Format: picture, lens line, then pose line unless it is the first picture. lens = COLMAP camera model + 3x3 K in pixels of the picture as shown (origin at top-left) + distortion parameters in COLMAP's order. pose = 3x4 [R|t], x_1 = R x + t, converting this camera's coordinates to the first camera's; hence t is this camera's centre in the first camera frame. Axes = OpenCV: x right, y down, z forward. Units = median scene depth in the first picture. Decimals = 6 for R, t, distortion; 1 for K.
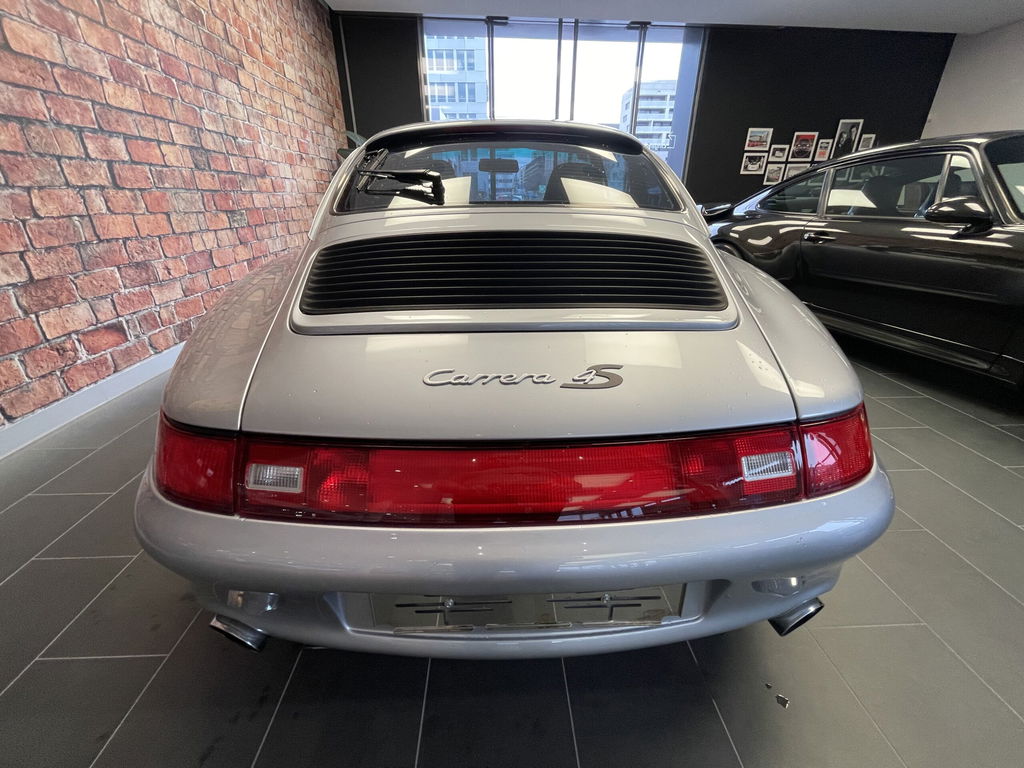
lens RADIAL K [[414.1, 0, 512.0], [0, 414.1, 384.0], [0, 0, 1]] dist [0.011248, -0.005438]
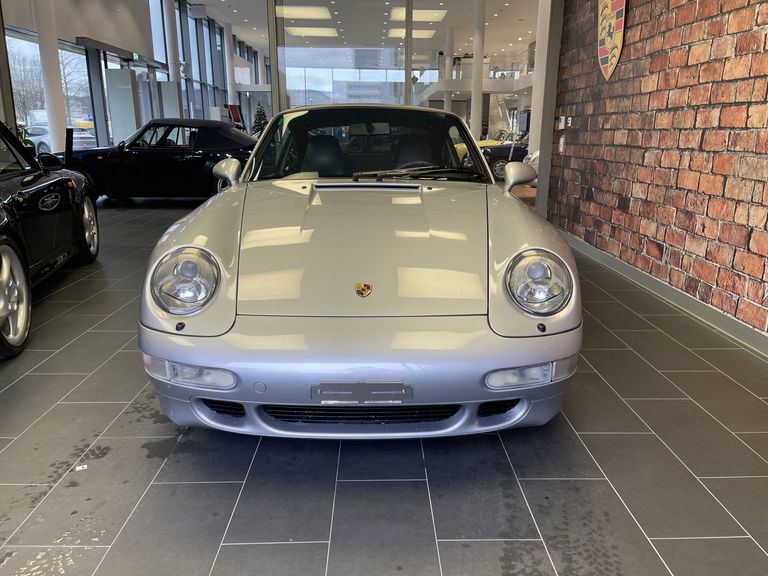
lens RADIAL K [[589.0, 0, 384.0], [0, 589.0, 288.0], [0, 0, 1]] dist [0.079520, -0.107276]
pose [[-0.999808, -0.009411, 0.017213, -0.093985], [0.003474, 0.778619, 0.627487, -1.121609], [-0.019308, 0.627426, -0.778436, 2.347814]]
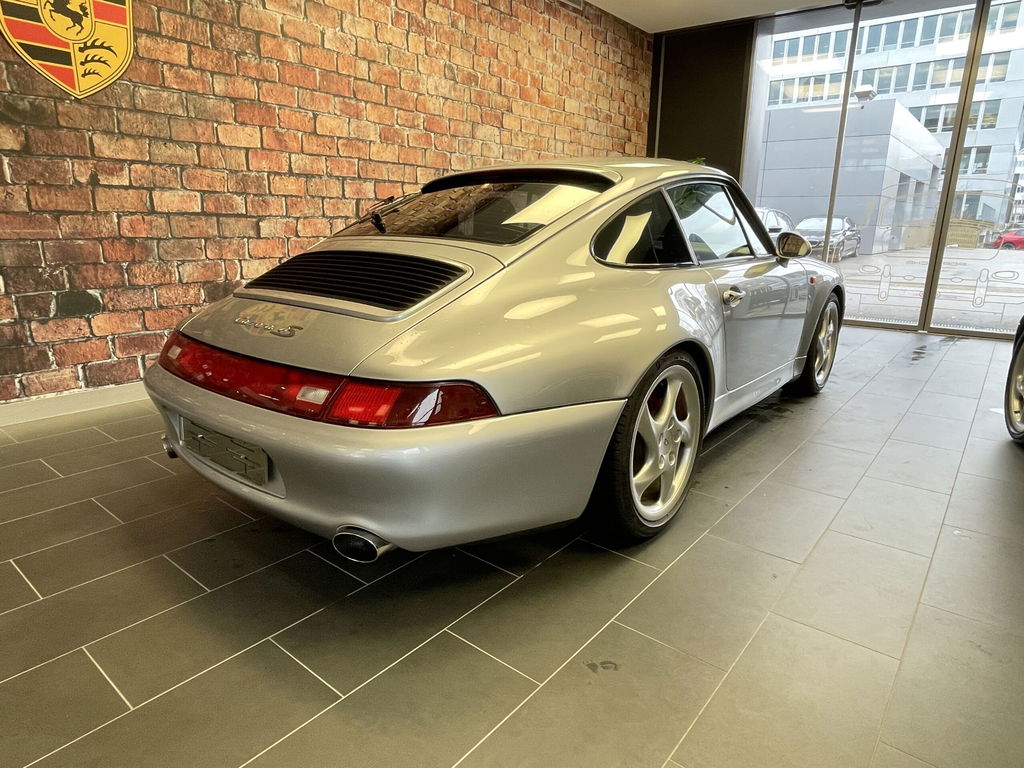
lens RADIAL K [[625.3, 0, 511.0], [0, 625.3, 387.7], [0, 0, 1]] dist [-0.003612, -0.000977]
pose [[0.747138, 0.181563, -0.639390, 0.715695], [-0.286847, 0.955852, -0.063758, 0.027778], [0.599586, 0.231043, 0.766234, -0.092705]]
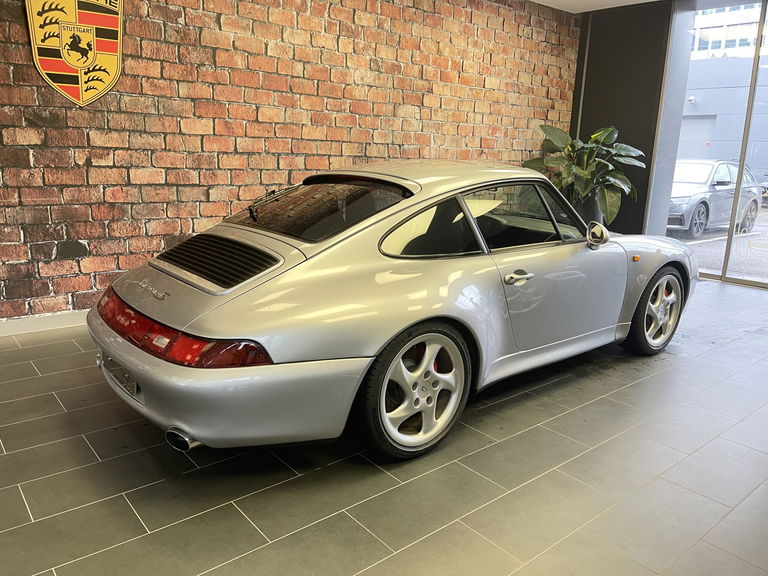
lens RADIAL K [[589.0, 0, 384.0], [0, 589.0, 288.0], [0, 0, 1]] dist [0.079520, -0.107276]
pose [[0.604249, 0.198353, -0.771712, 1.093417], [-0.355910, 0.933719, -0.038683, -0.117629], [0.712889, 0.298034, 0.634795, -0.099904]]
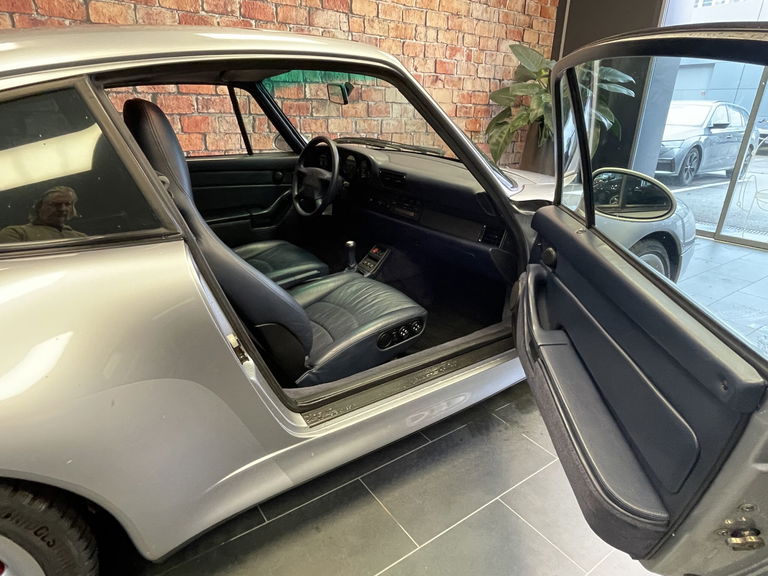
lens RADIAL K [[466.0, 0, 381.1], [0, 466.0, 294.5], [0, 0, 1]] dist [-0.024812, 0.014815]
pose [[0.538352, 0.331678, -0.774705, 0.665643], [-0.369356, 0.919156, 0.136852, -0.376646], [0.757465, 0.212468, 0.617337, 0.702571]]
